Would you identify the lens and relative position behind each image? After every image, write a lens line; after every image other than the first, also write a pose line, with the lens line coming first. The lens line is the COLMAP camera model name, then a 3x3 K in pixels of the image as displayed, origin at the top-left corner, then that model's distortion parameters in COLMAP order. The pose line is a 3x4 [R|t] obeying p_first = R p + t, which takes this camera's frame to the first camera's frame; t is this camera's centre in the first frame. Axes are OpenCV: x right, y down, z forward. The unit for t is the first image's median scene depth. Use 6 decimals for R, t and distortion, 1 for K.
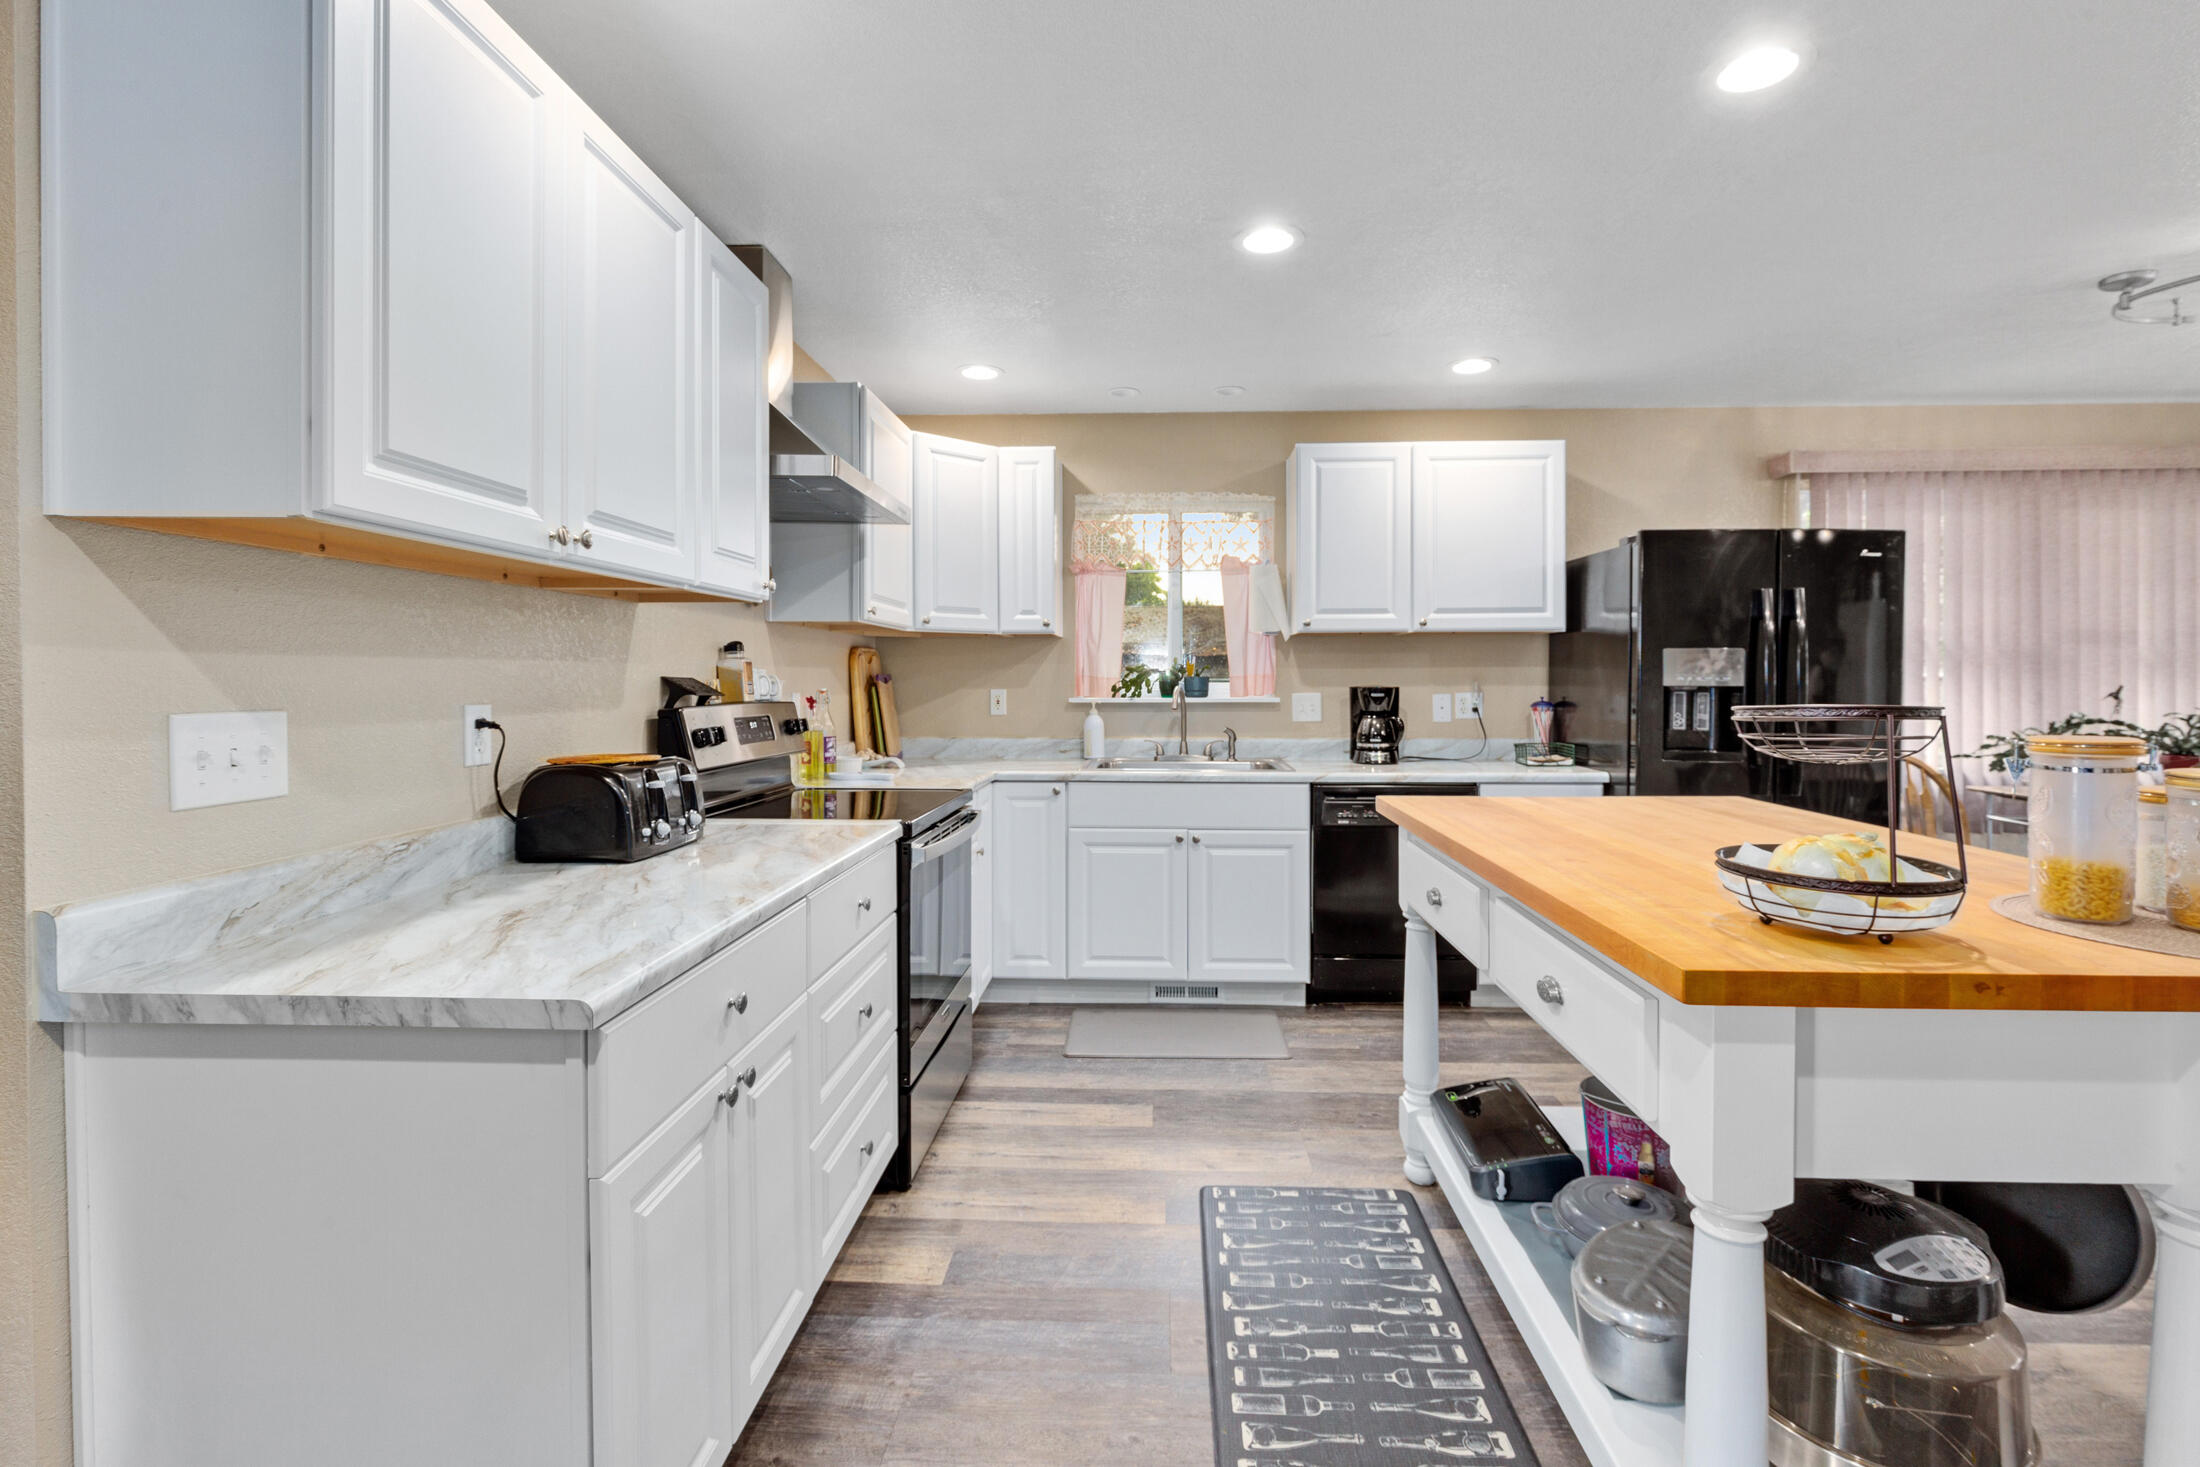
lens RADIAL K [[997.1, 0, 1103.2], [0, 997.1, 684.6], [0, 0, 1]] dist [-0.010108, -0.000251]
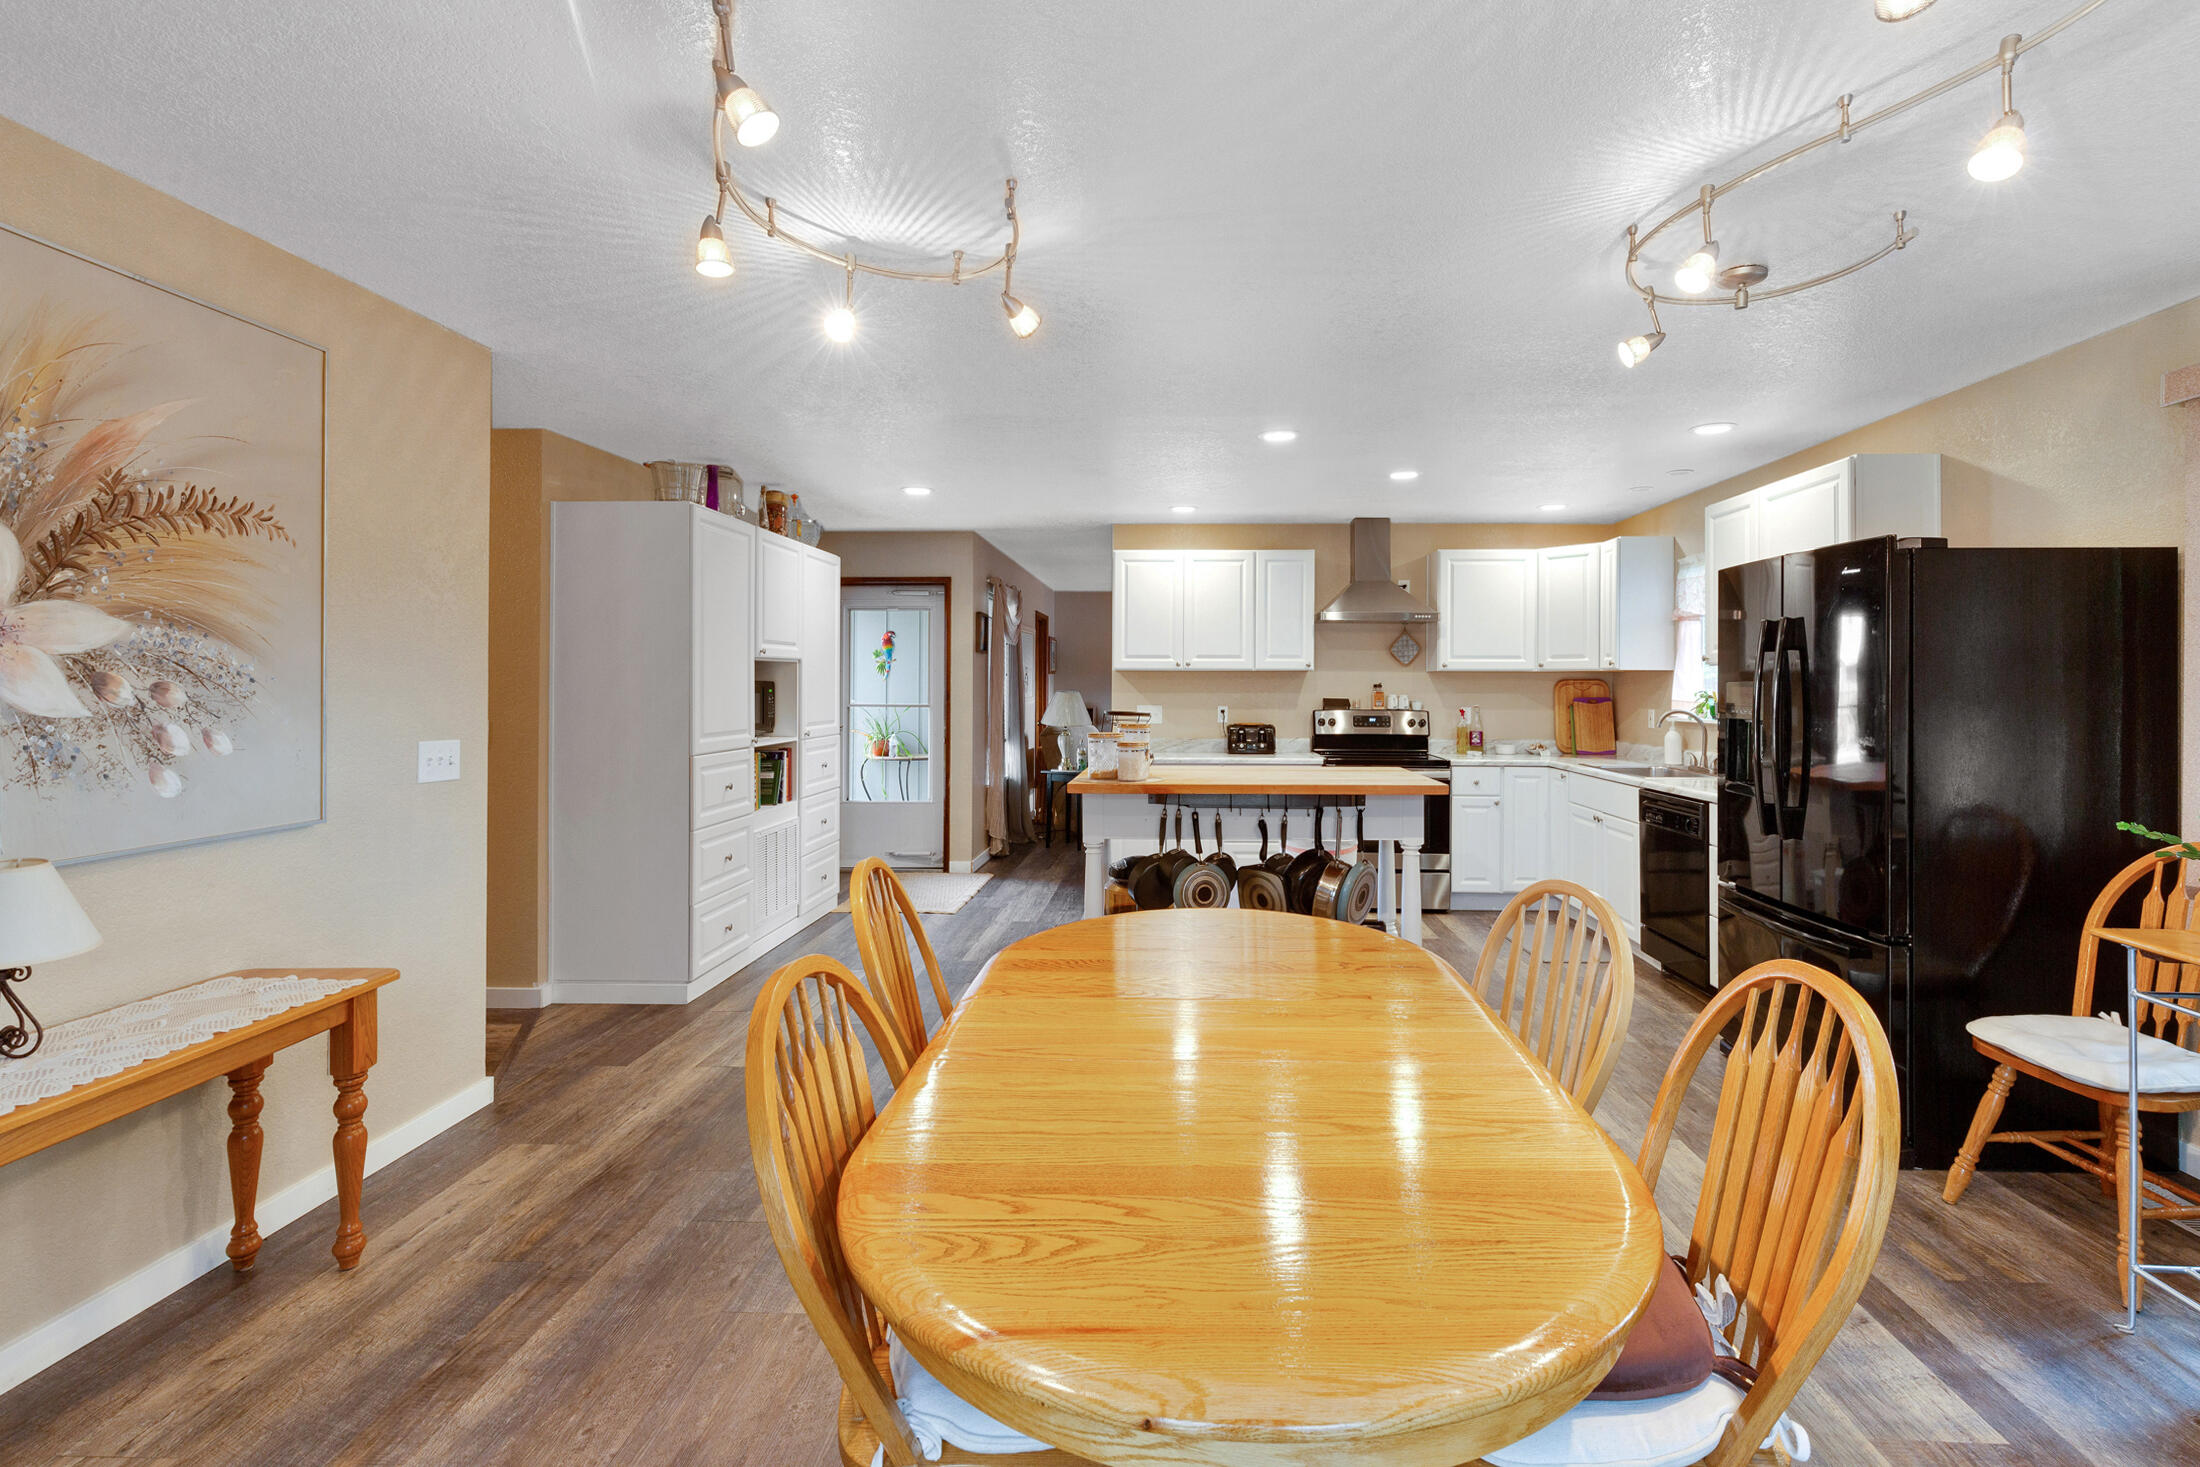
lens RADIAL K [[997.1, 0, 1103.2], [0, 997.1, 684.6], [0, 0, 1]] dist [-0.010108, -0.000251]
pose [[-0.034265, -0.000480, -0.999413, 1.391811], [-0.009196, 0.999958, -0.000165, -0.023965], [0.999370, 0.009185, -0.034268, 0.326310]]
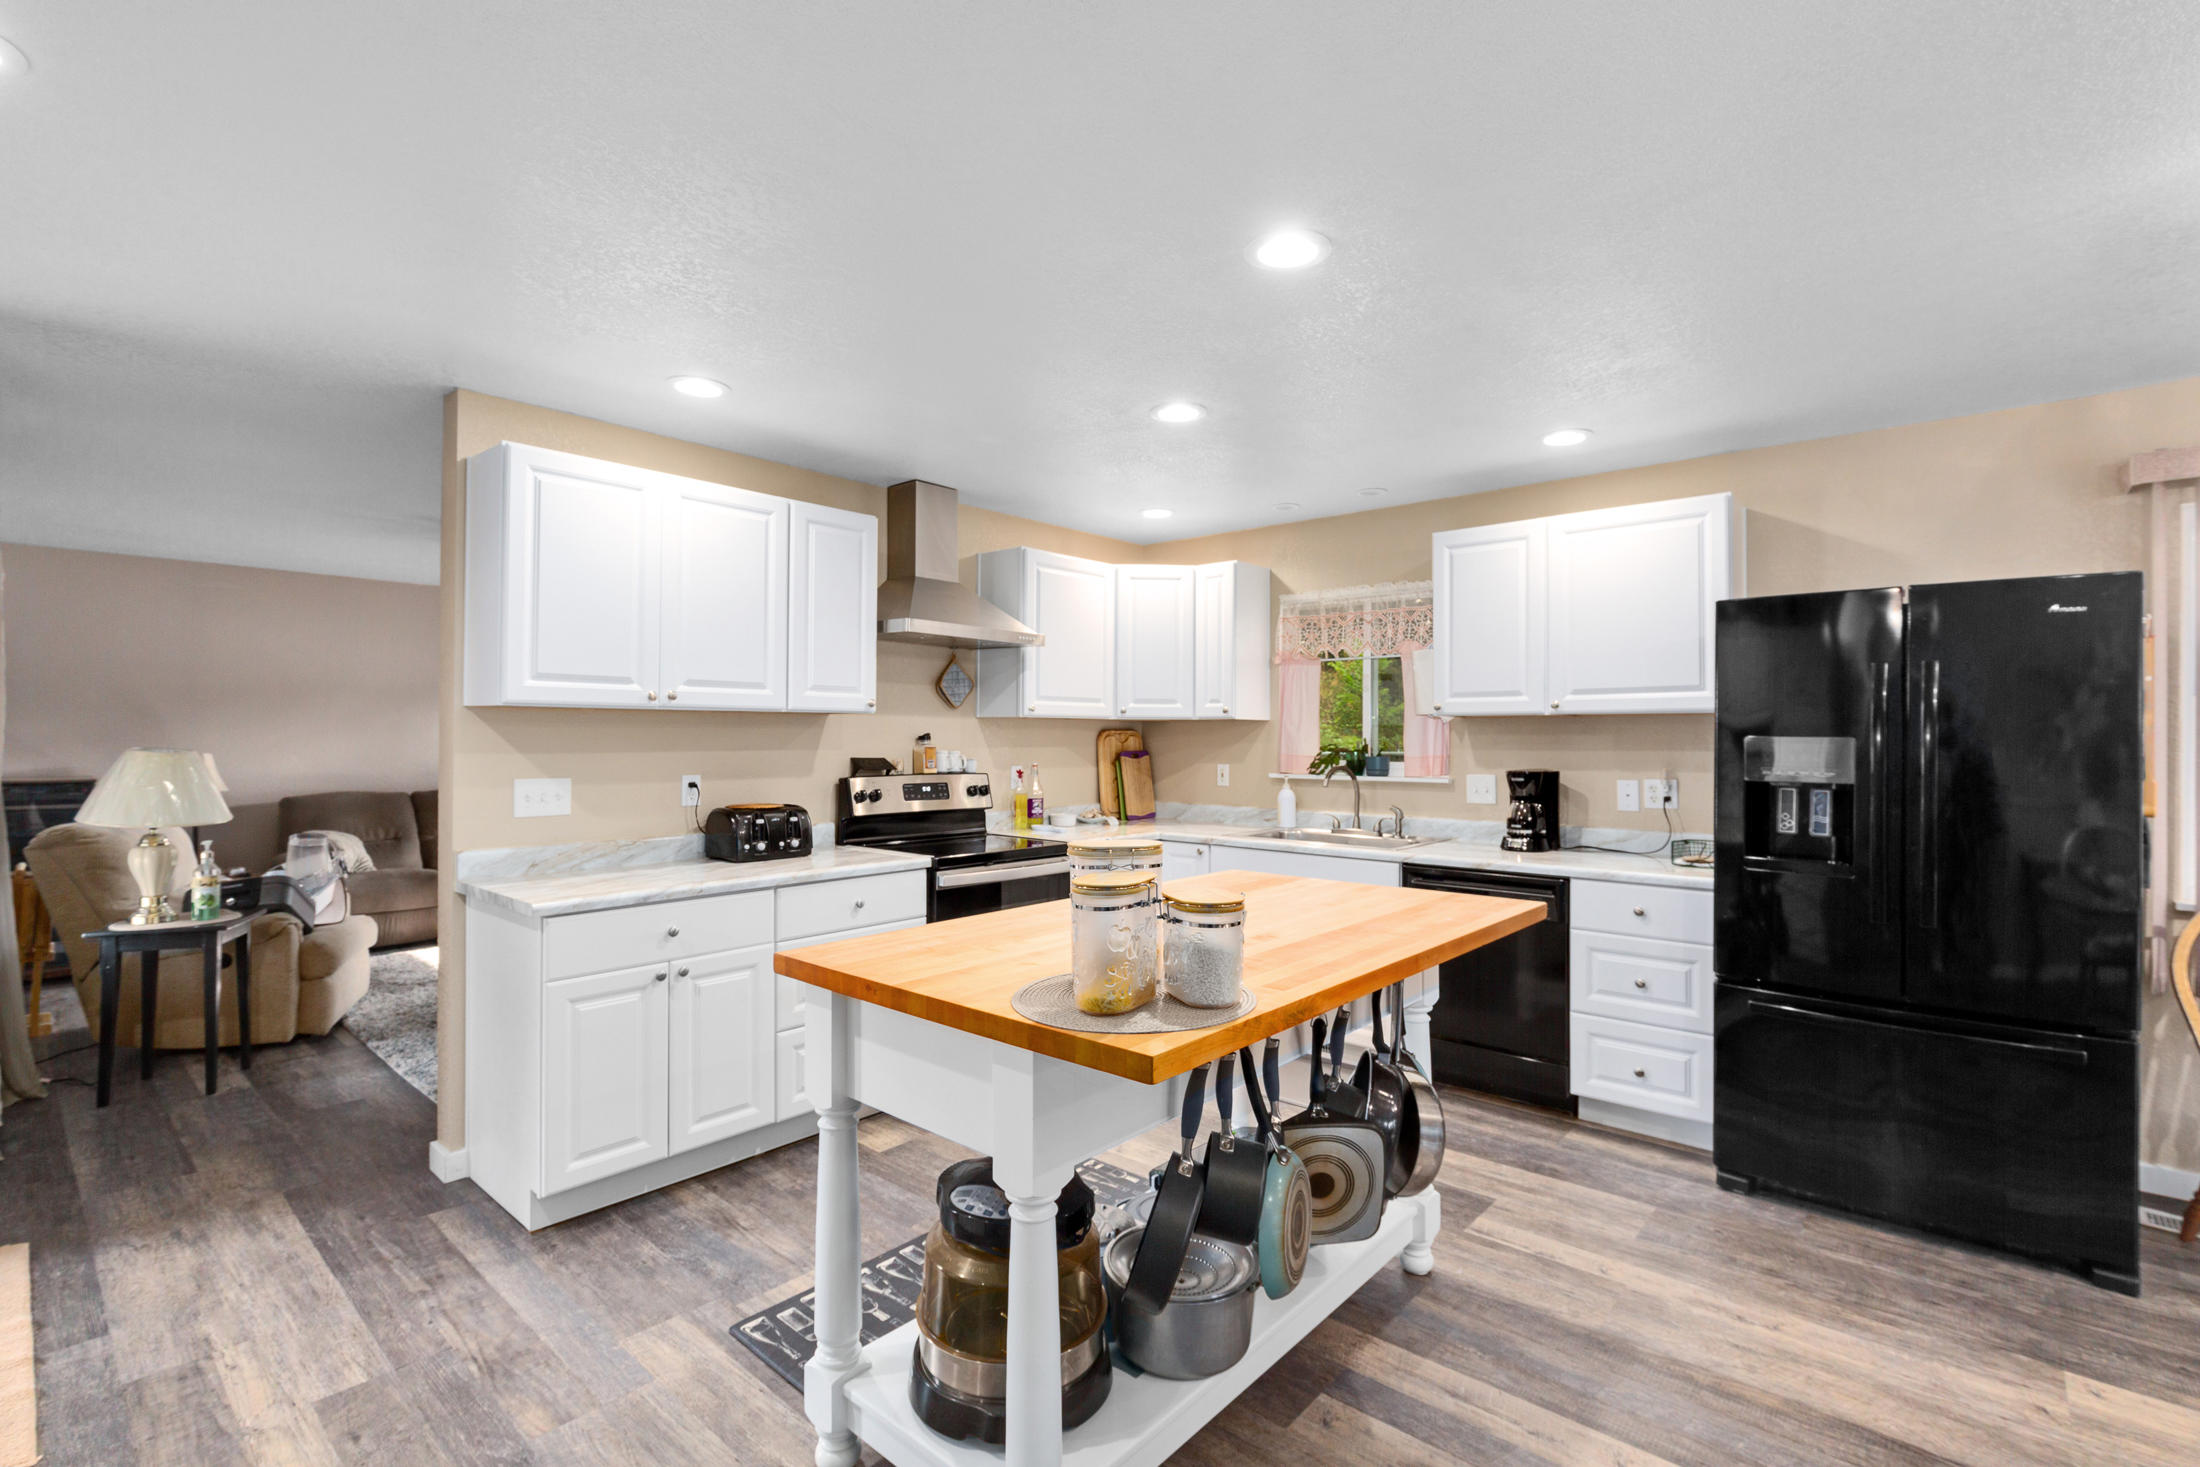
lens RADIAL K [[983.2, 0, 1109.4], [0, 983.2, 731.8], [0, 0, 1]] dist [-0.004439, -0.000040]
pose [[0.784457, 0.000504, -0.620183, 0.564543], [-0.007406, 0.999936, -0.008556, -0.025255], [0.620139, 0.011305, 0.784411, -0.002898]]
